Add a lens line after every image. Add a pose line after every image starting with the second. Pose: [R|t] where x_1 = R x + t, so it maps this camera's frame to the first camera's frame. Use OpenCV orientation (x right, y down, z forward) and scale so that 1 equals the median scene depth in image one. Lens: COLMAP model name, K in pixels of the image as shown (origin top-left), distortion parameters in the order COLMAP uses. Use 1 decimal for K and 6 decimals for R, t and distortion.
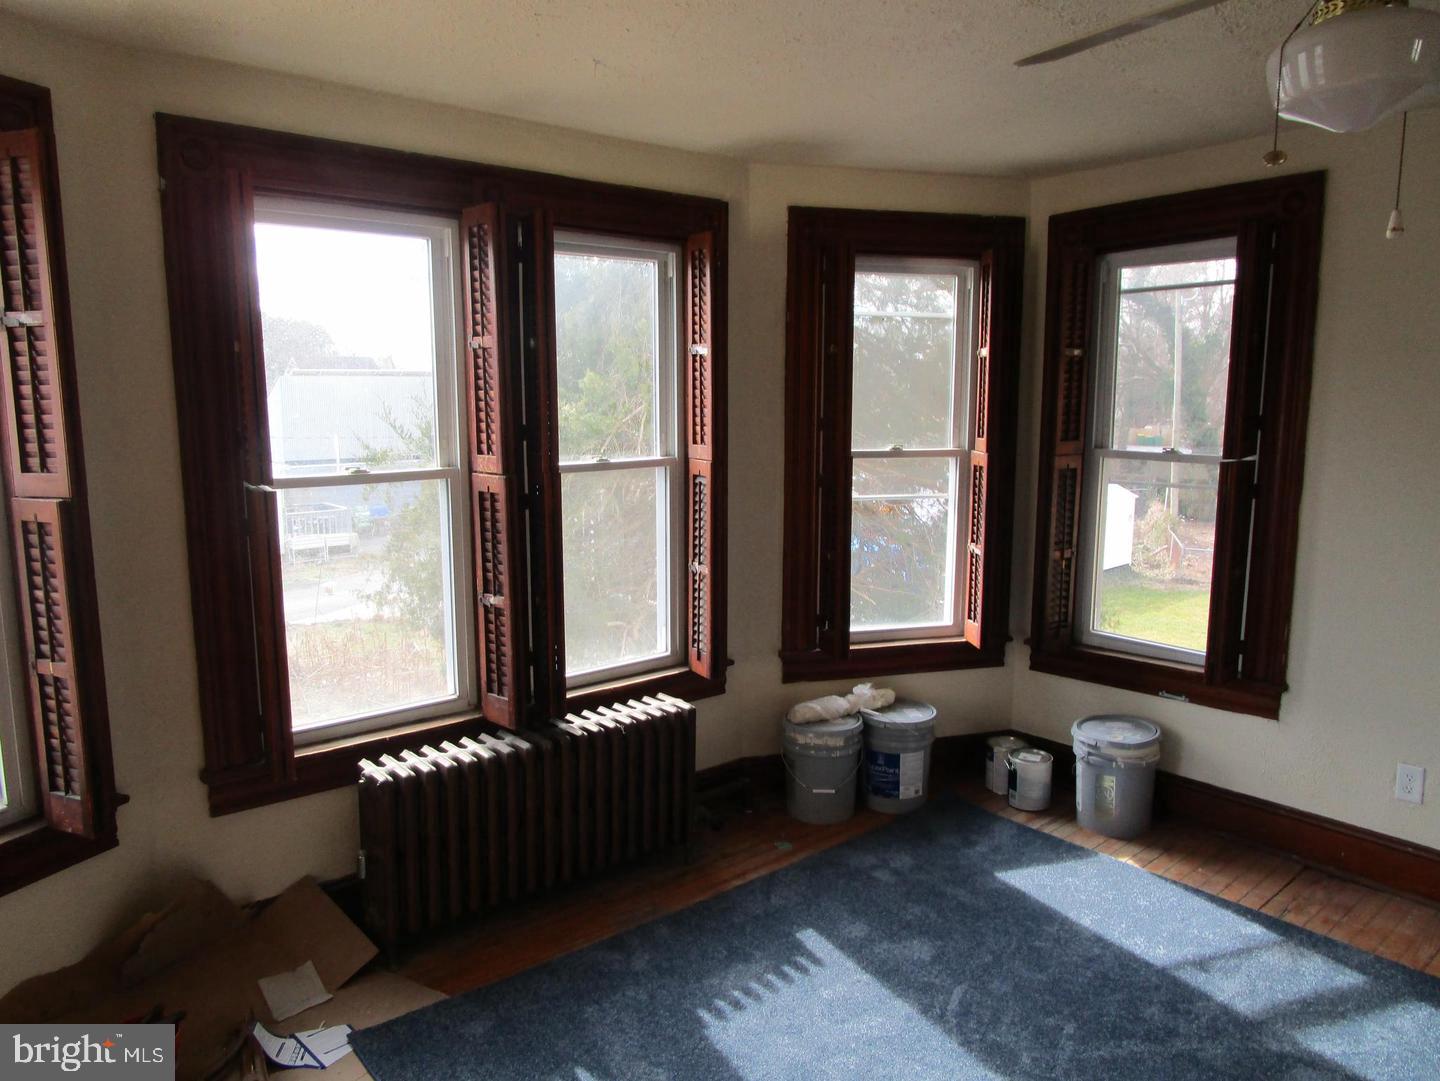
lens RADIAL K [[1034.5, 0, 720.0], [0, 1034.5, 540.5], [0, 0, 1]] dist [-0.025487, 0.005337]
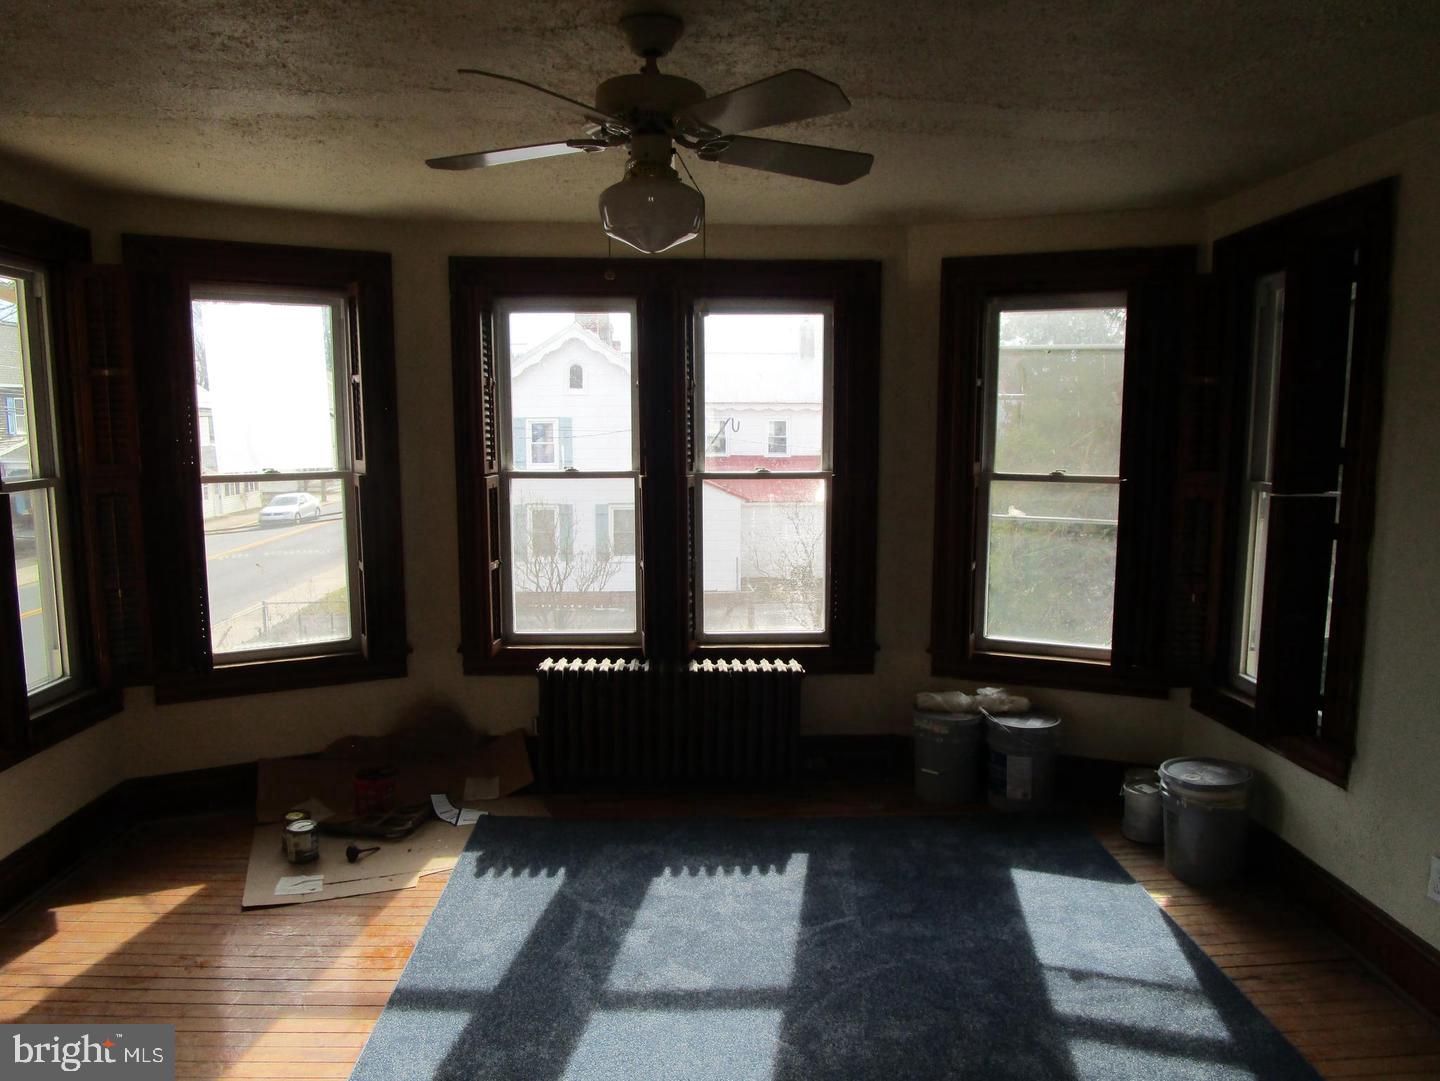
lens RADIAL K [[1038.2, 0, 723.6], [0, 1038.2, 557.3], [0, 0, 1]] dist [0.001142, 0.002651]
pose [[0.782581, 0.086447, -0.616518, 0.656846], [-0.089610, 0.995641, 0.025859, -0.000821], [0.616066, 0.035010, 0.786916, -0.049473]]
